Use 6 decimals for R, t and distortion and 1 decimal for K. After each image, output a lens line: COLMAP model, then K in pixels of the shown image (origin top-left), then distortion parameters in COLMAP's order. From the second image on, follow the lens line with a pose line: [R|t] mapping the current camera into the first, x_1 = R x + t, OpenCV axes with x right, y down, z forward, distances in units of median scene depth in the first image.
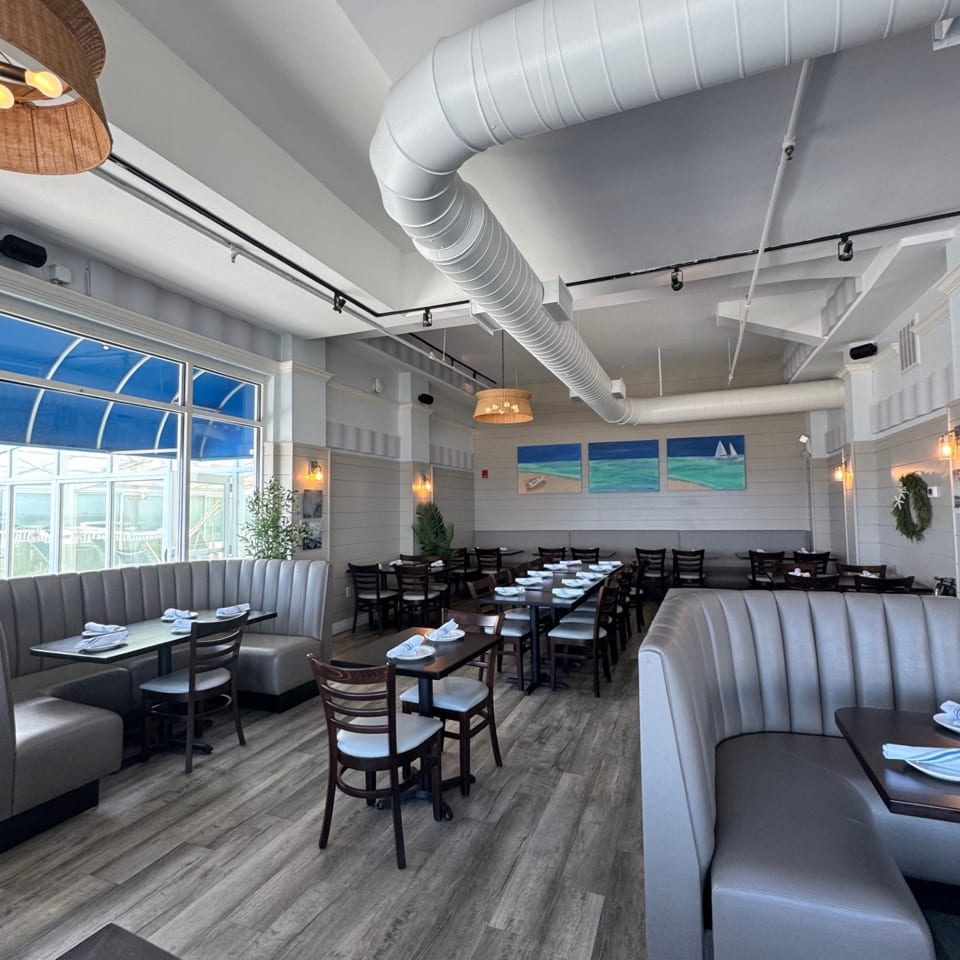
lens RADIAL K [[545.8, 0, 456.8], [0, 545.8, 481.6], [0, 0, 1]] dist [-0.002158, -0.000056]
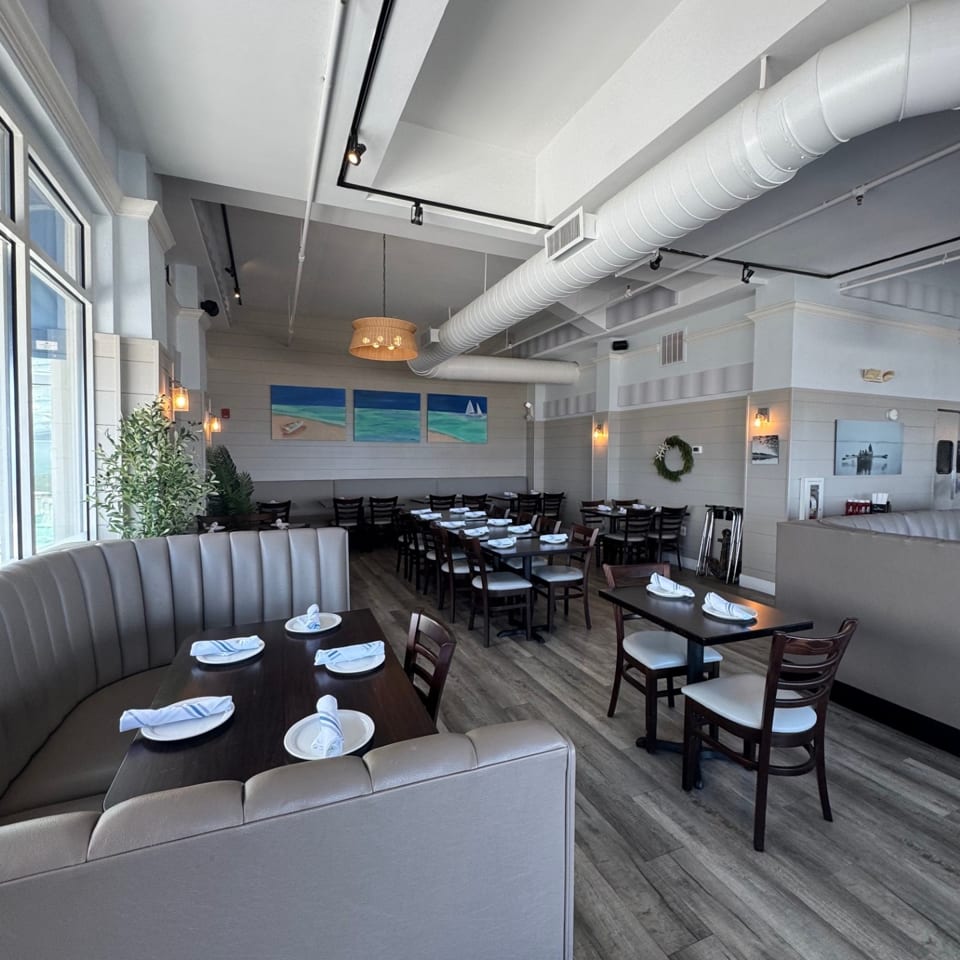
lens RADIAL K [[519.8, 0, 480.0], [0, 519.8, 480.0], [0, 0, 1]] dist [0.001998, 0.001247]
pose [[0.696382, -0.018376, 0.717436, -0.431979], [-0.046666, 0.996397, 0.070818, 0.021747], [-0.716153, -0.082796, 0.693015, 0.305290]]
